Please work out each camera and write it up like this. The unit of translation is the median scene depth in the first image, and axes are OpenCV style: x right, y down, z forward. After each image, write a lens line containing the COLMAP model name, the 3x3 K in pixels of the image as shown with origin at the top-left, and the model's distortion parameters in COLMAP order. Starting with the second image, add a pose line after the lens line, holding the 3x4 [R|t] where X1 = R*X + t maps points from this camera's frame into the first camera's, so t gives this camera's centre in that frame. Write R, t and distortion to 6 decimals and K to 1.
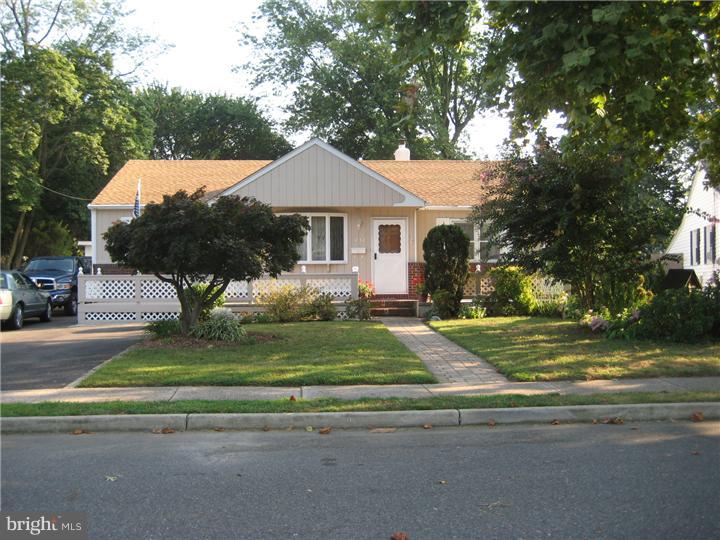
lens RADIAL K [[749.1, 0, 360.0], [0, 749.1, 270.0], [0, 0, 1]] dist [-0.146095, 0.019395]
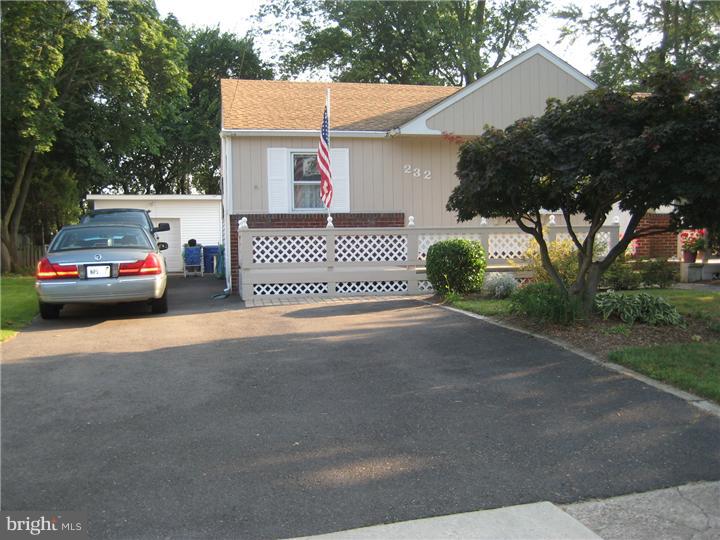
lens RADIAL K [[749.1, 0, 360.0], [0, 749.1, 270.0], [0, 0, 1]] dist [-0.146095, 0.019395]
pose [[0.990305, -0.013466, 0.138256, -0.329288], [0.007028, 0.998873, 0.046949, 0.011799], [-0.138732, -0.045522, 0.989283, 0.272334]]
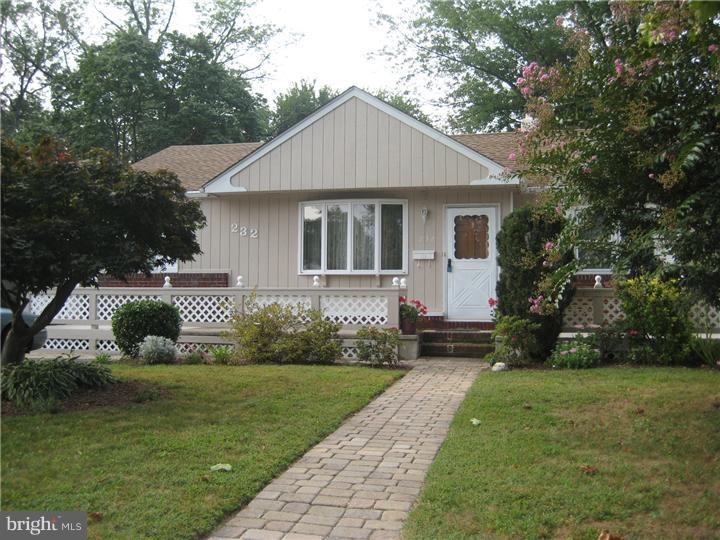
lens RADIAL K [[749.1, 0, 360.0], [0, 749.1, 270.0], [0, 0, 1]] dist [-0.146095, 0.019395]
pose [[0.955593, -0.000380, -0.294690, 0.138723], [-0.009848, 0.999399, -0.033223, 0.009888], [0.294525, 0.034650, 0.955015, 0.353491]]
